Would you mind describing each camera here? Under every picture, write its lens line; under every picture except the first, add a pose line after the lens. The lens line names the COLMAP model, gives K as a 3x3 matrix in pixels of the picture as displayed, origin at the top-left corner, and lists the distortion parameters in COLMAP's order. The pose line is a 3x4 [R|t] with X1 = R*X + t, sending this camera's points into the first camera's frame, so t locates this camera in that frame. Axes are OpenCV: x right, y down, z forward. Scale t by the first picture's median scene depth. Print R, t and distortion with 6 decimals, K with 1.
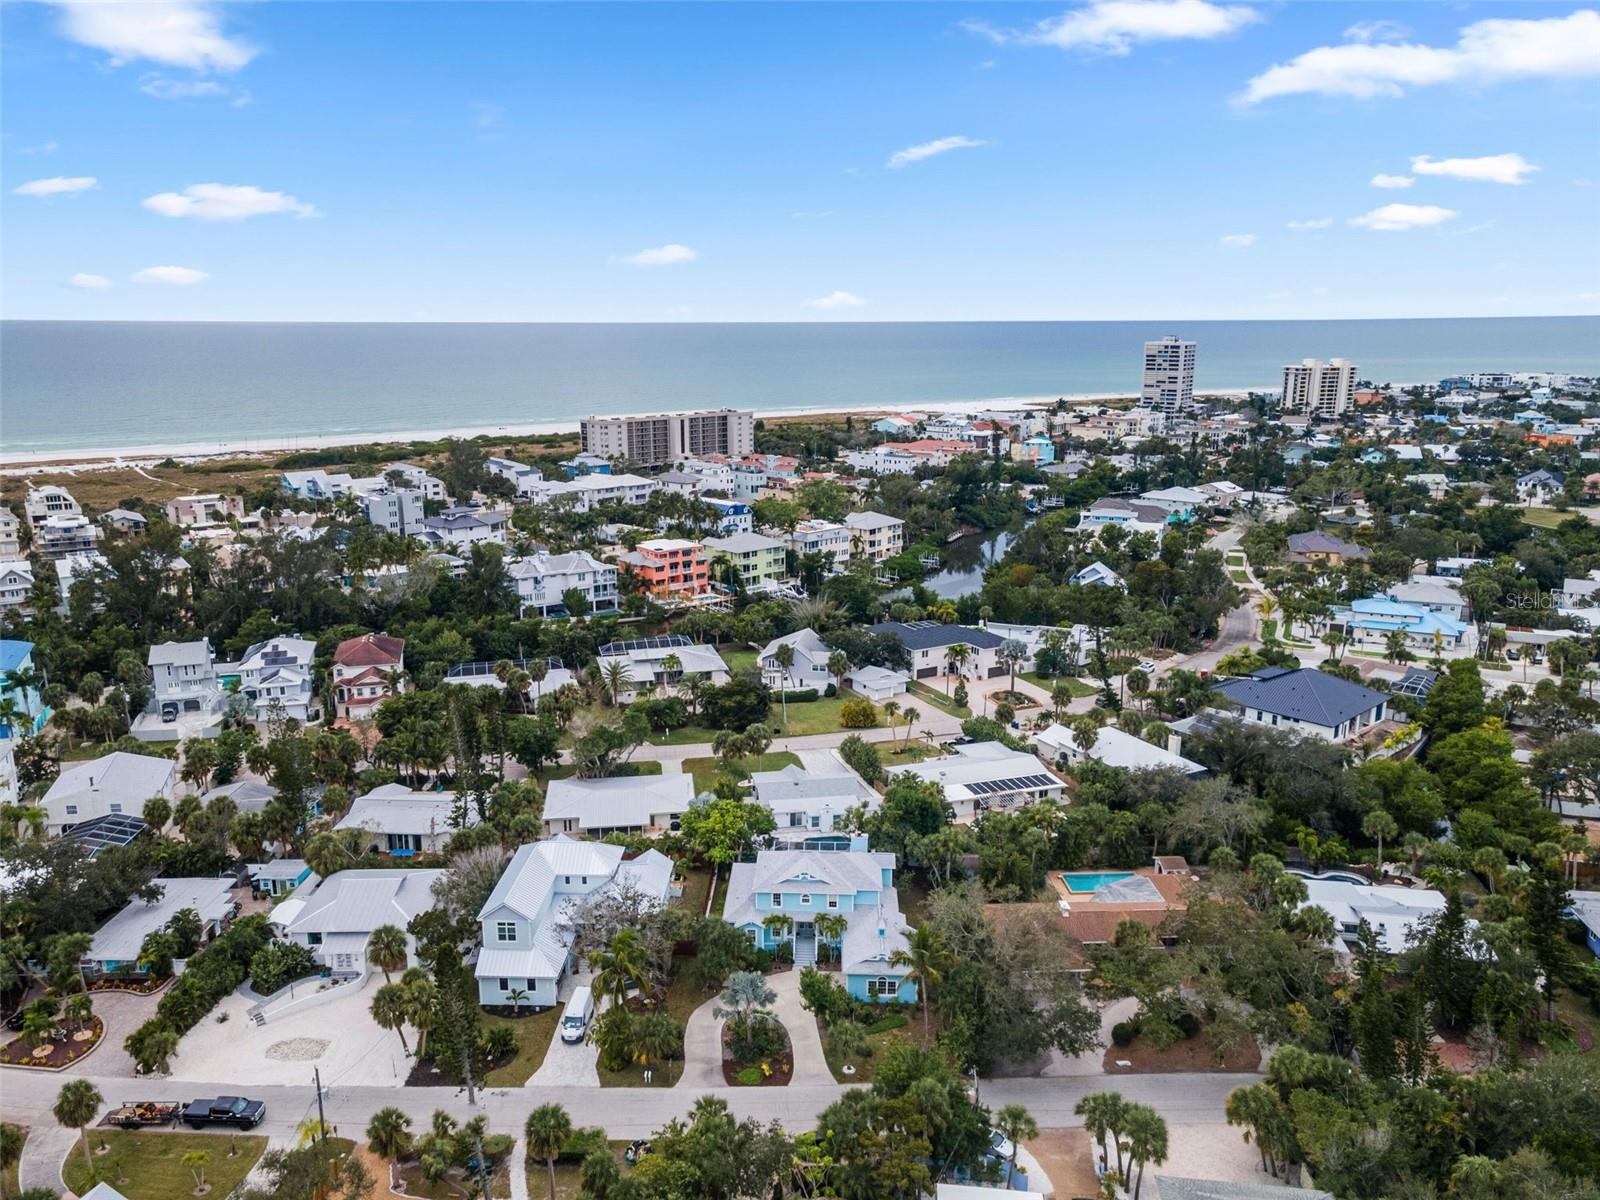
lens RADIAL K [[1194.0, 0, 800.0], [0, 1194.0, 600.0], [0, 0, 1]] dist [0.058023, -0.003165]
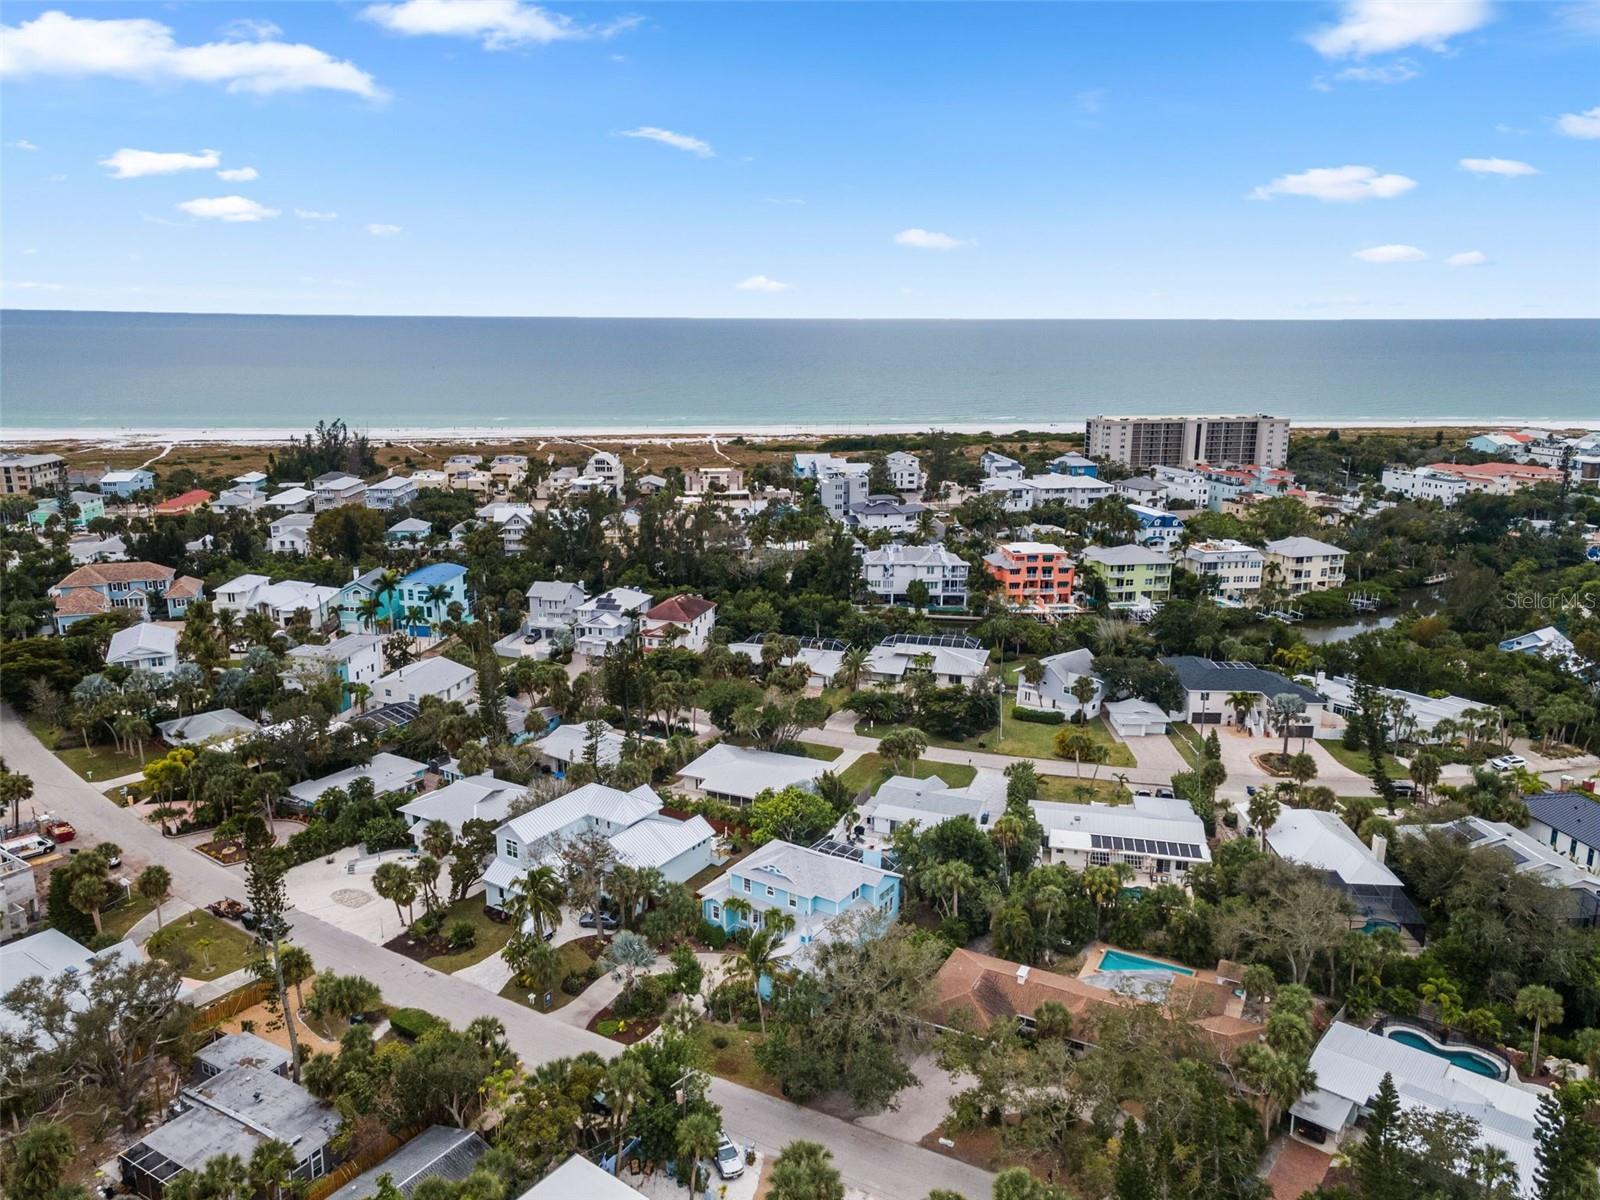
lens RADIAL K [[1215.0, 0, 800.0], [0, 1215.0, 600.0], [0, 0, 1]] dist [0.040531, -0.001772]
pose [[0.851652, 0.125987, -0.508739, 0.225399], [-0.126497, 0.991393, 0.033753, -0.013430], [0.508612, 0.035608, 0.860259, 0.054552]]
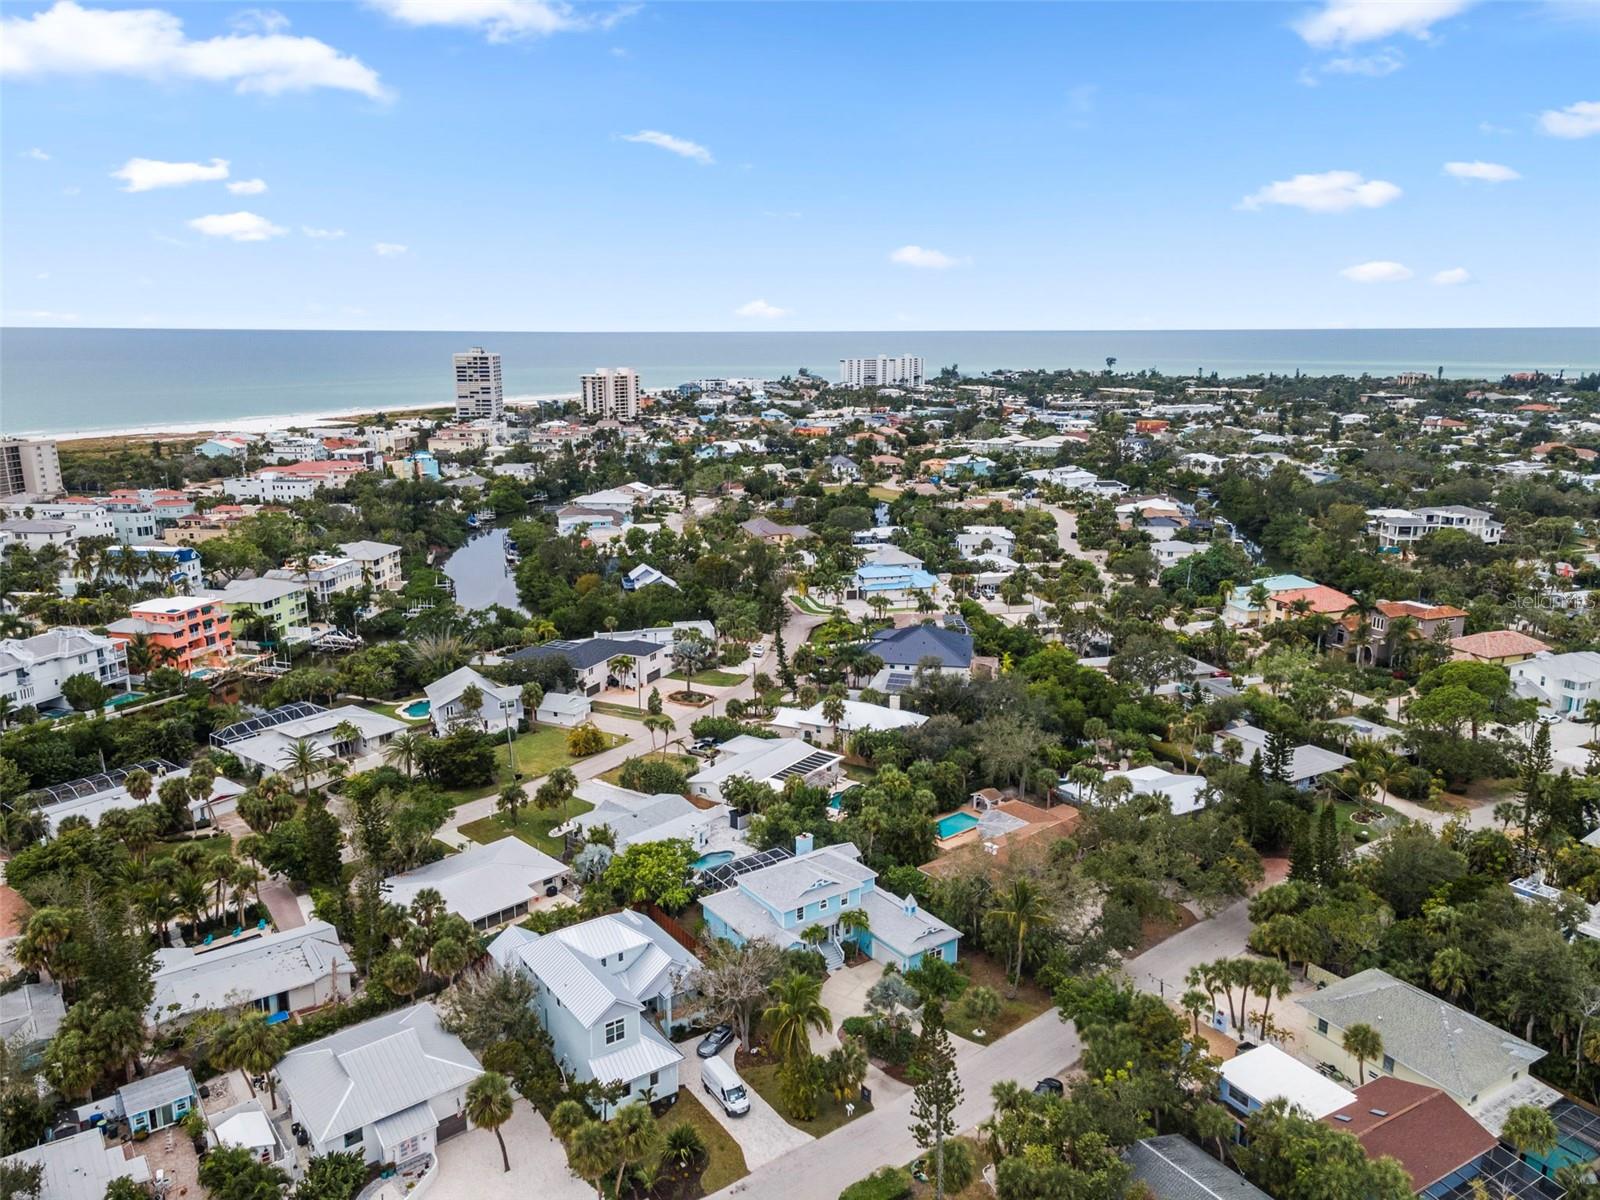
lens RADIAL K [[1184.0, 0, 794.6], [0, 1184.0, 622.3], [0, 0, 1]] dist [0.042509, 0.052844]
pose [[0.794116, -0.148052, 0.589458, -0.248036], [0.142122, 0.988221, 0.056741, -0.019466], [-0.590916, 0.038716, 0.805804, 0.088755]]
